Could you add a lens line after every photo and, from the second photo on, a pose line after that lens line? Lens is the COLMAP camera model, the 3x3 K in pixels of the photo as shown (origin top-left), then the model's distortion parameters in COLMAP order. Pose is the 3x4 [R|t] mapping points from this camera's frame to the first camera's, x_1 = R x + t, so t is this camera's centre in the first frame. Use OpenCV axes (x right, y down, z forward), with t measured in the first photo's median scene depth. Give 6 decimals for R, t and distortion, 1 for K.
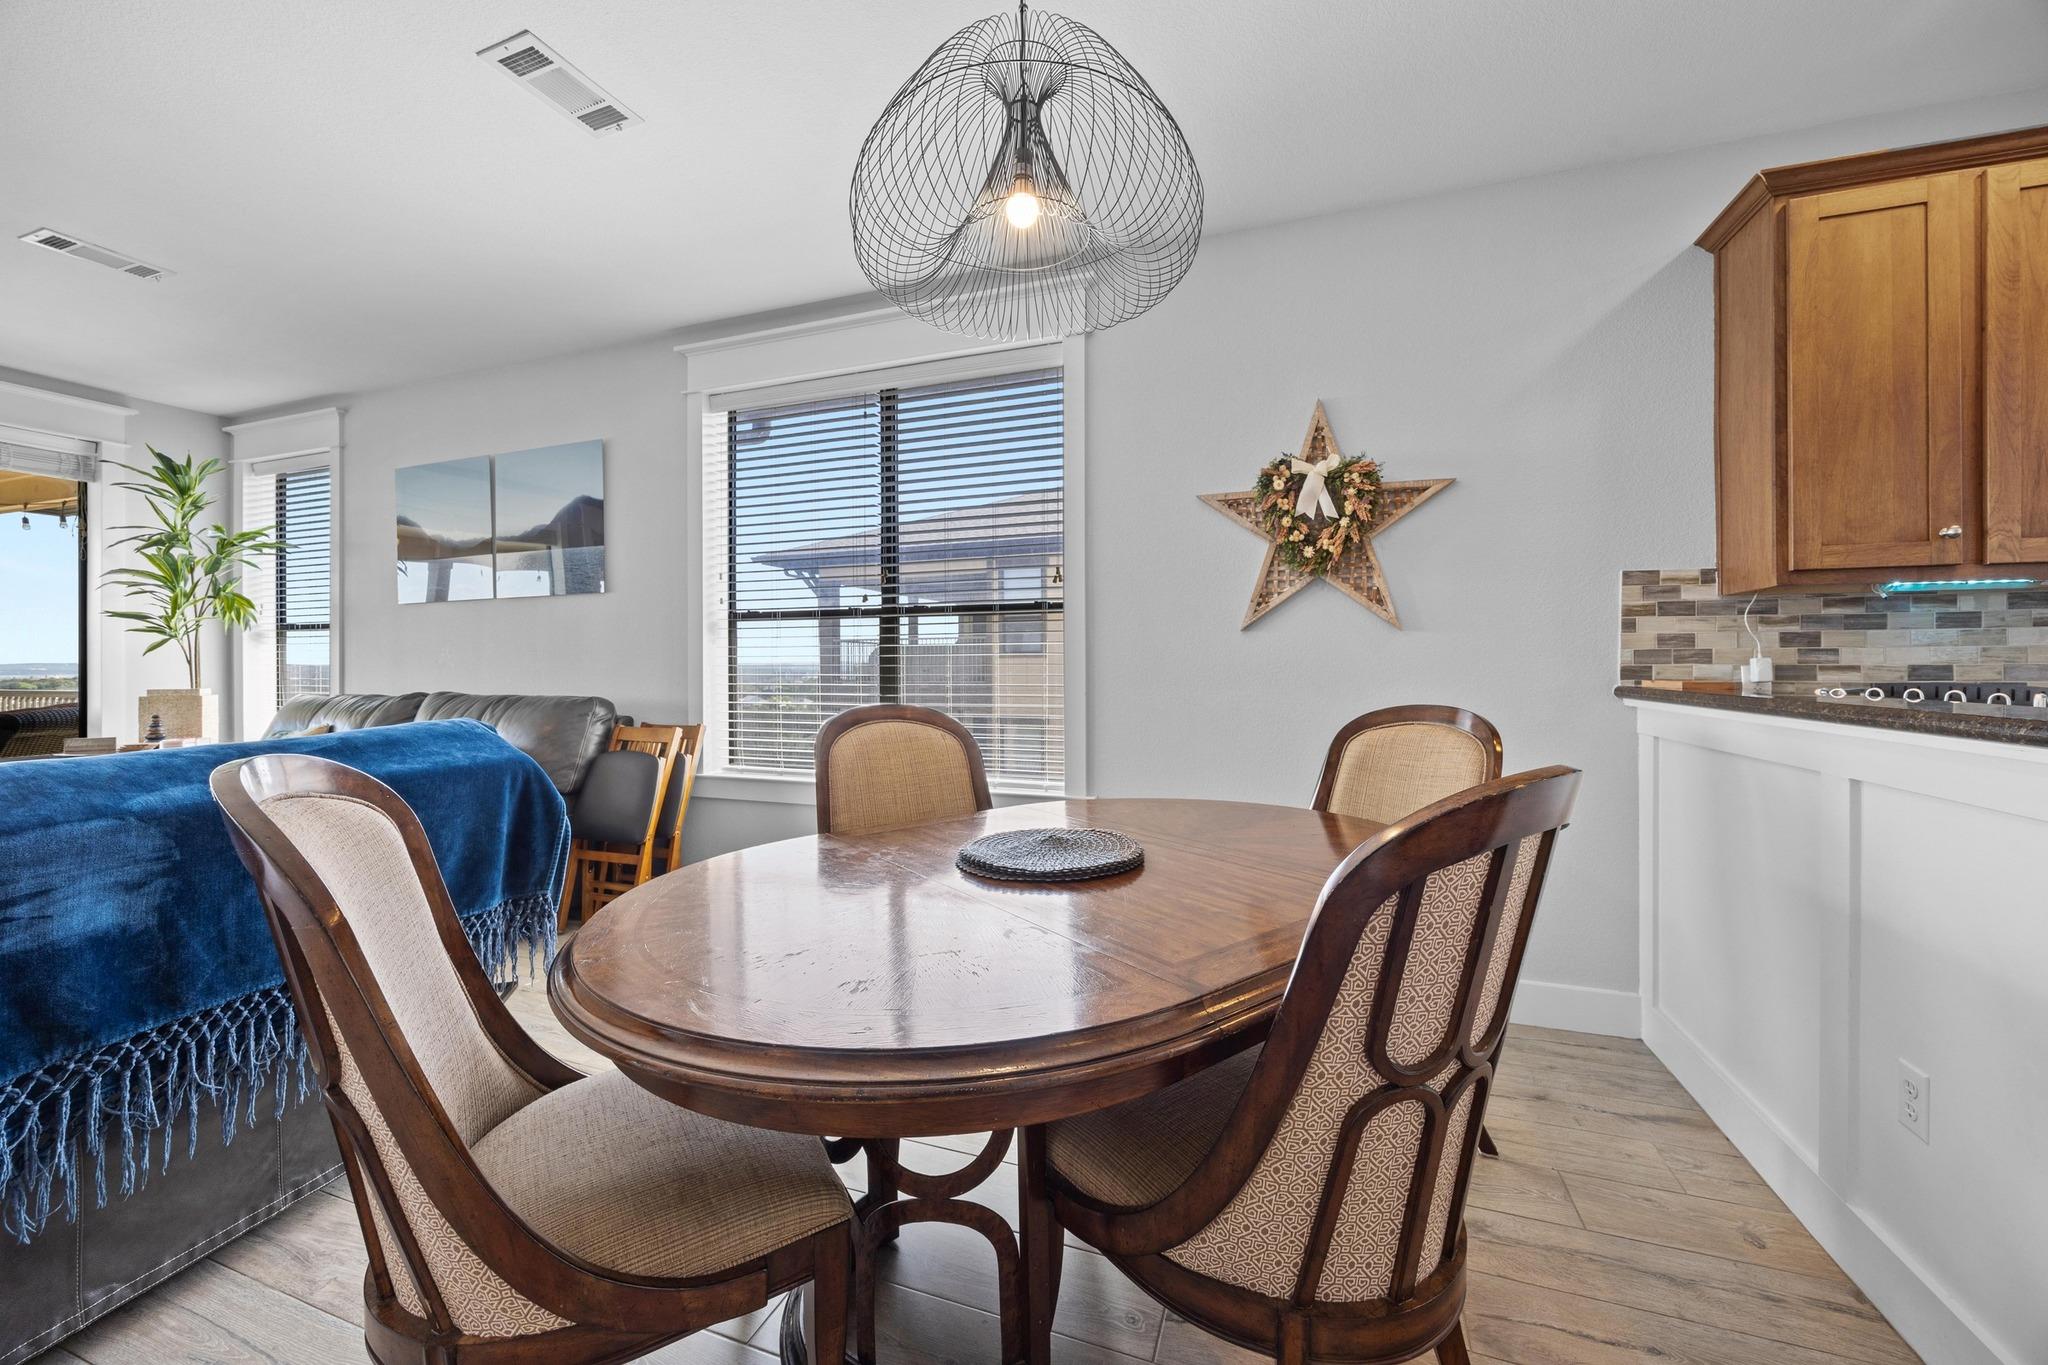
lens RADIAL K [[779.6, 0, 1018.6], [0, 779.6, 670.1], [0, 0, 1]] dist [-0.003064, -0.000608]
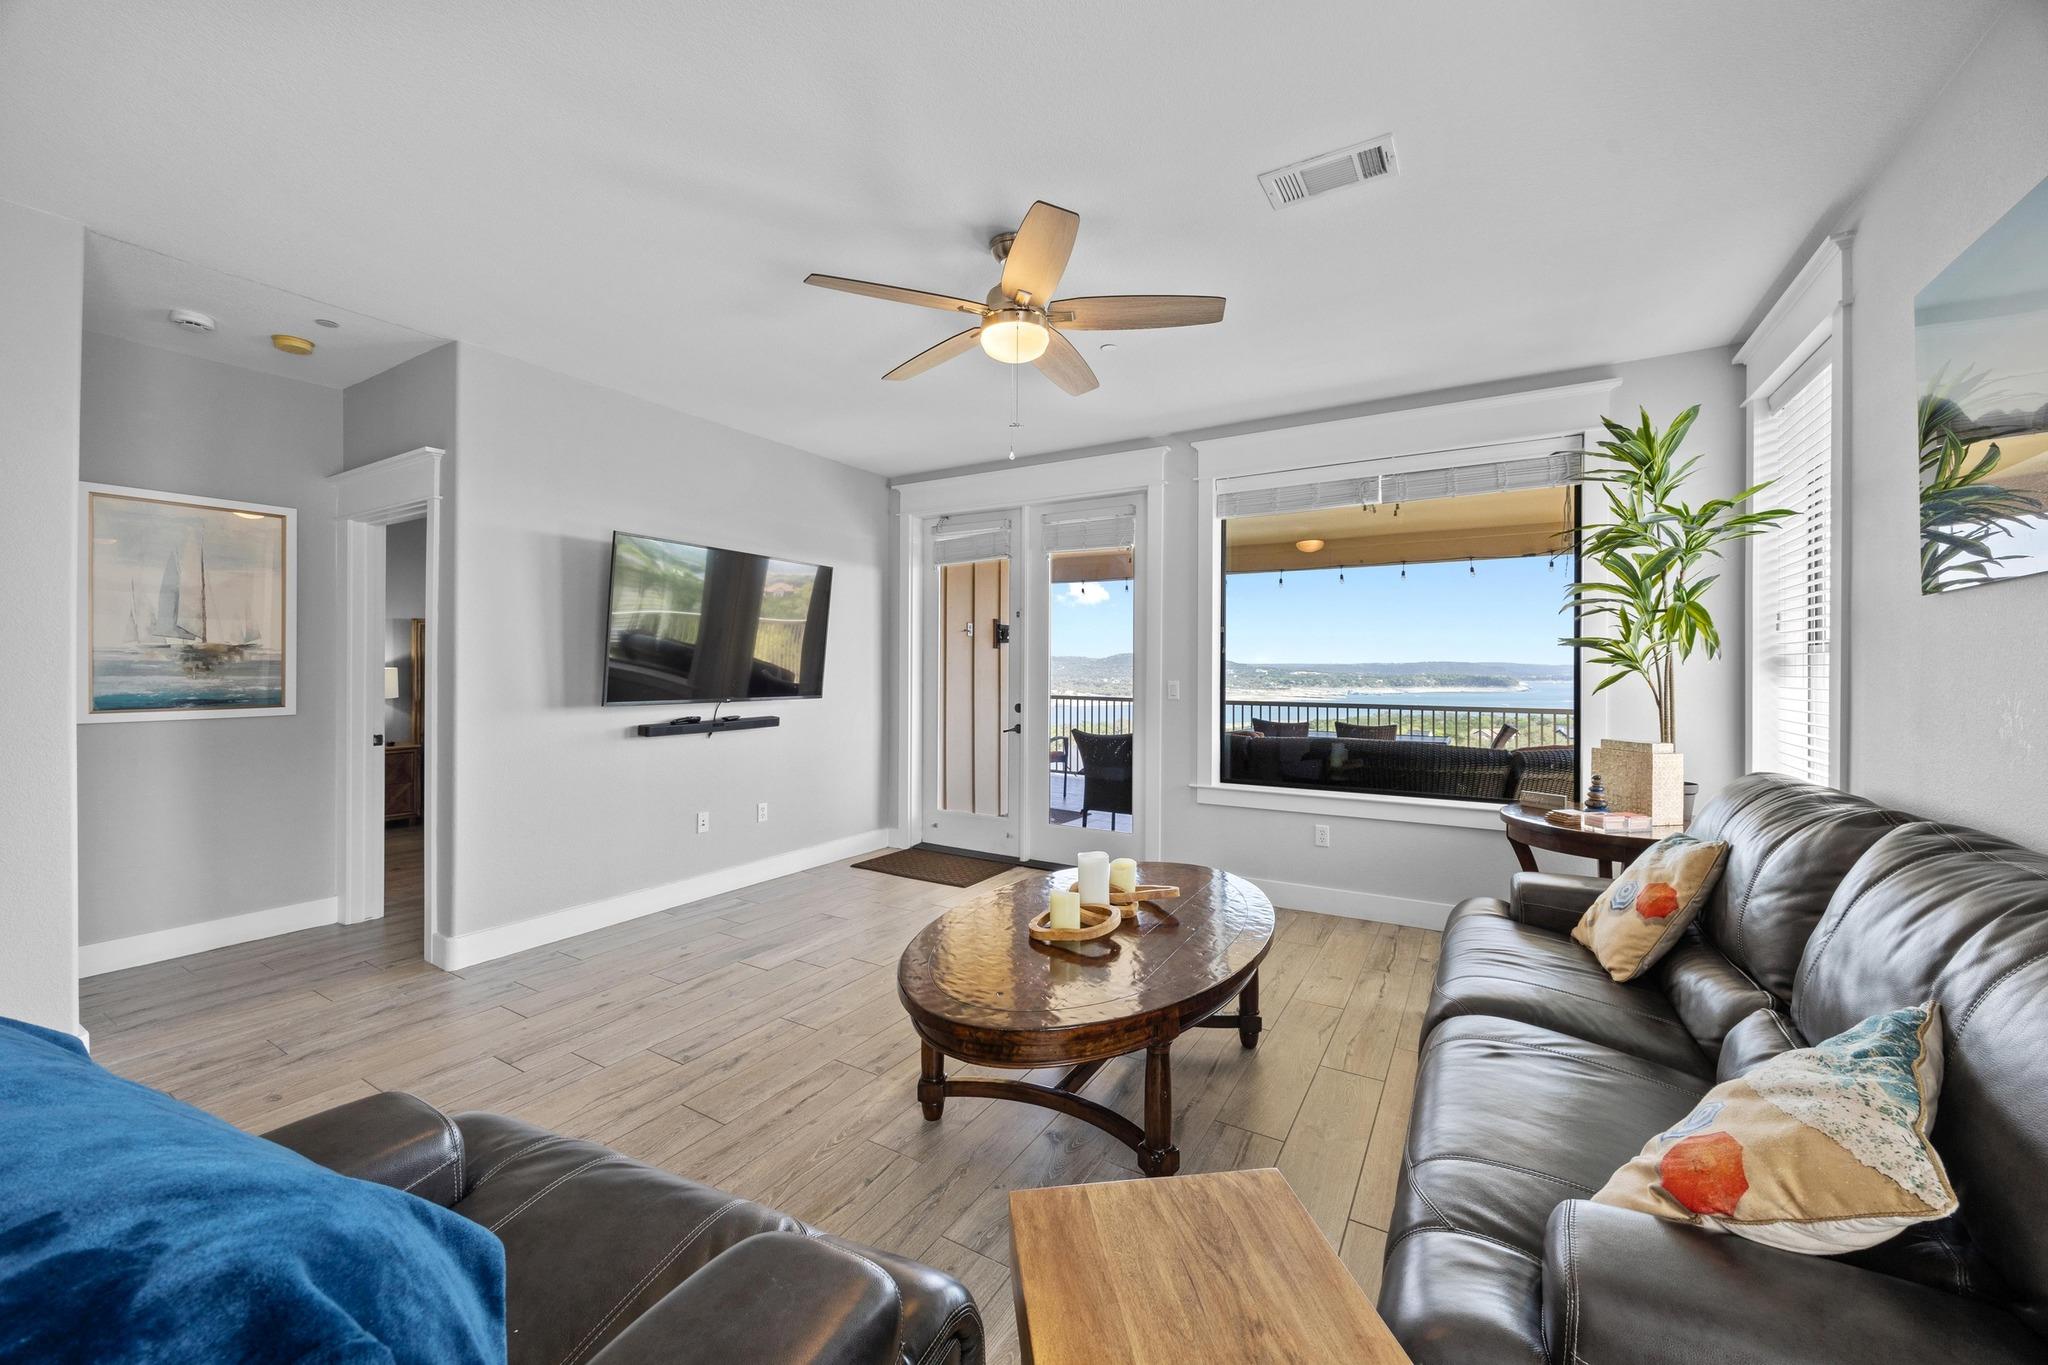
lens RADIAL K [[779.6, 0, 1018.6], [0, 779.6, 670.1], [0, 0, 1]] dist [-0.003064, -0.000608]
pose [[-0.178255, 0.005473, -0.983969, -0.426269], [-0.010017, 0.999923, 0.007376, -0.065919], [0.983933, 0.011171, -0.178186, 0.901505]]
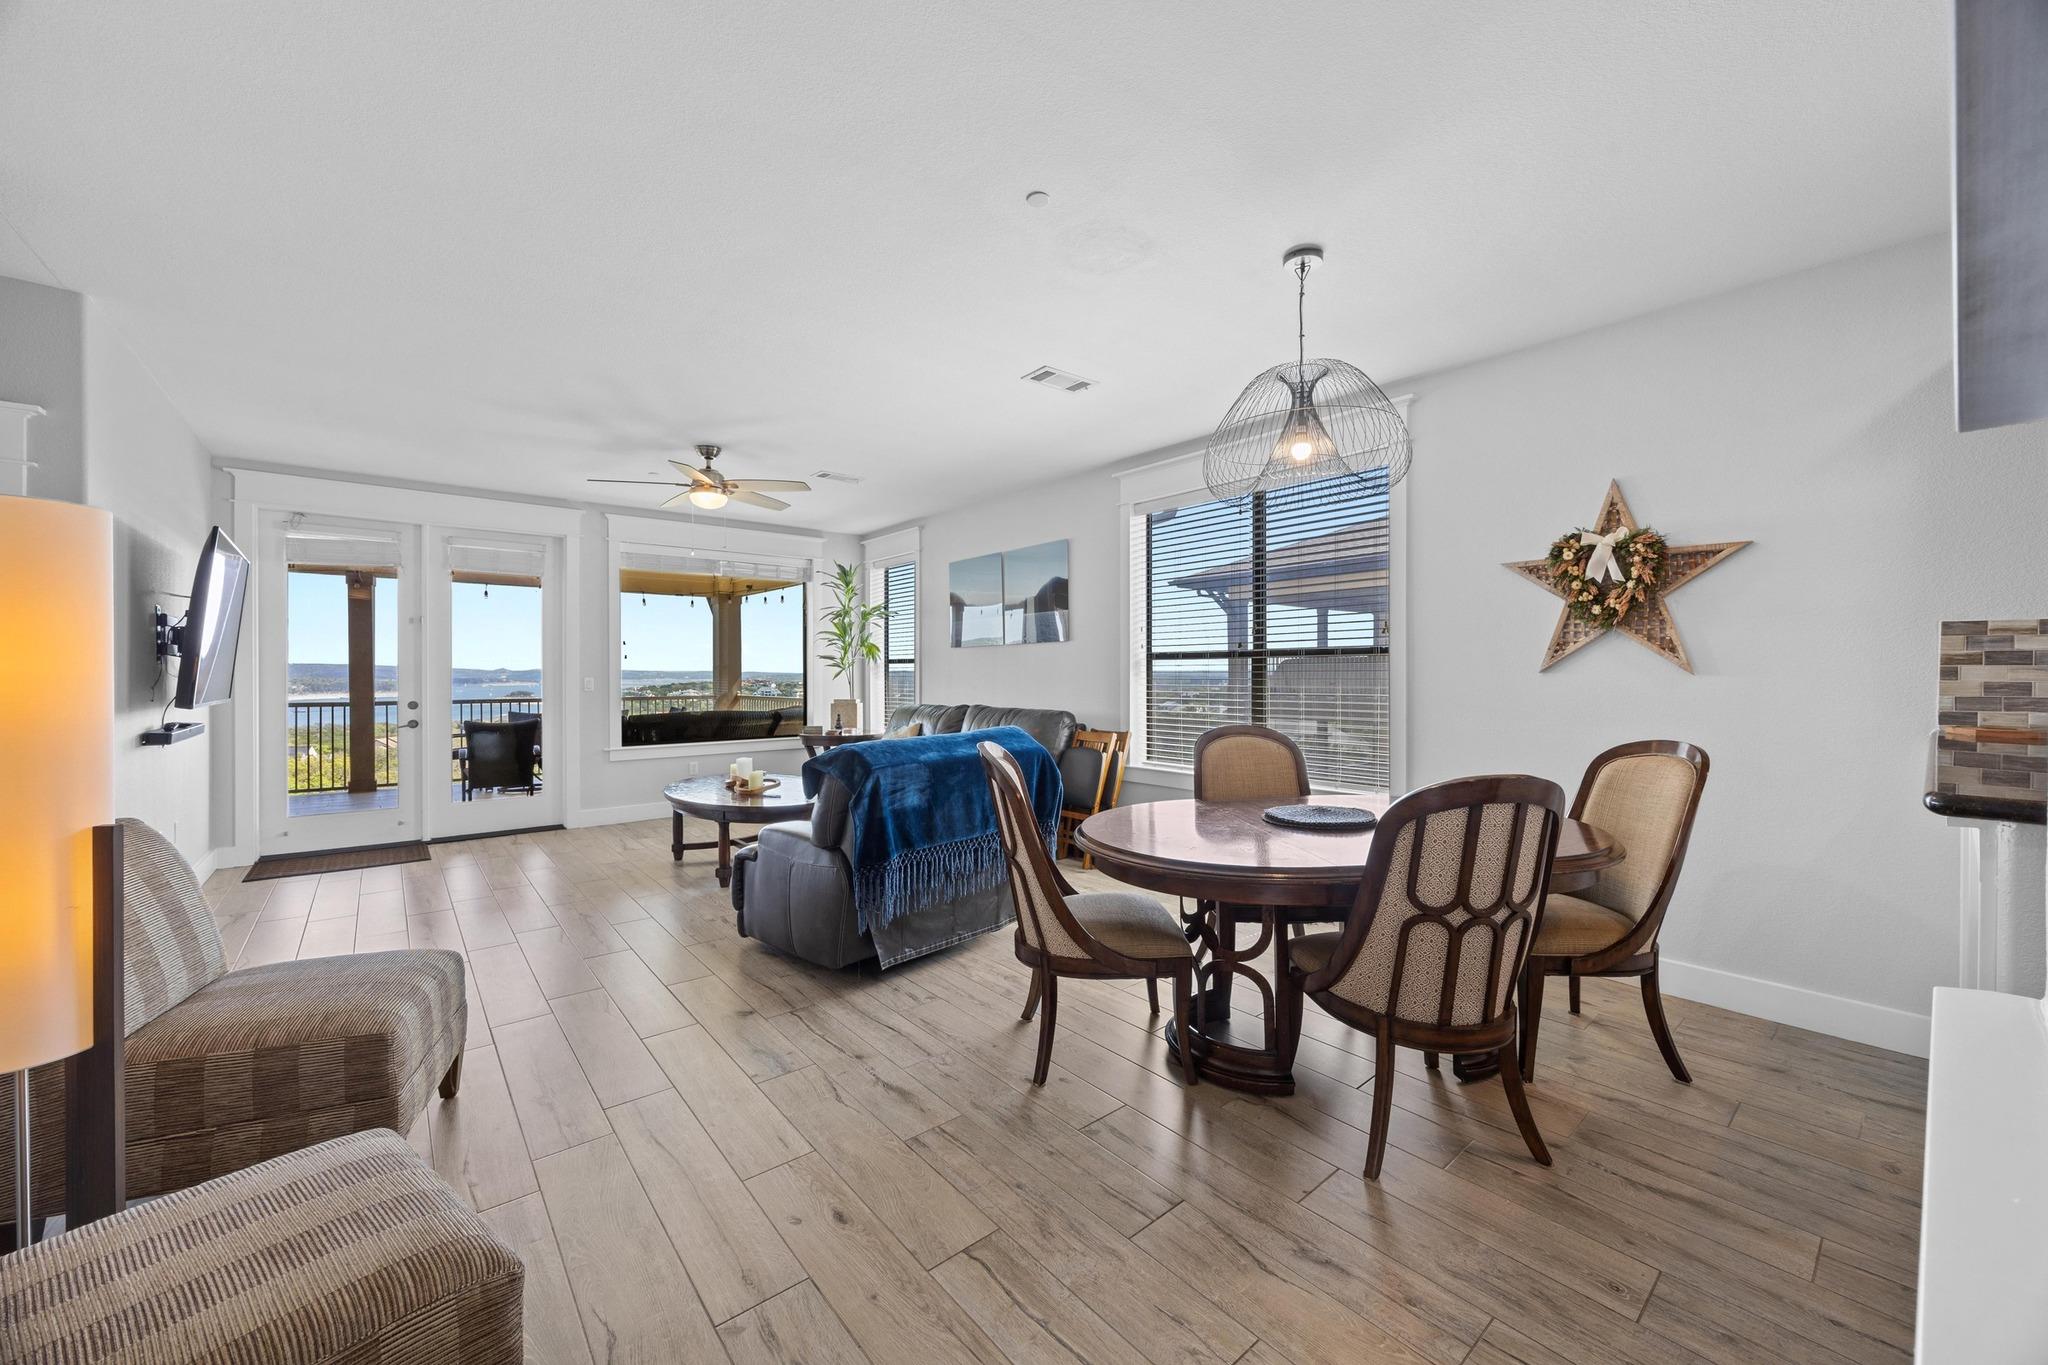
lens RADIAL K [[765.9, 0, 1039.1], [0, 765.9, 664.8], [0, 0, 1]] dist [0.001449, 0.000051]
pose [[0.877354, -0.003876, -0.479828, 0.180946], [-0.004179, 0.999868, -0.015717, -0.043034], [0.479825, 0.015795, 0.877222, -0.459258]]
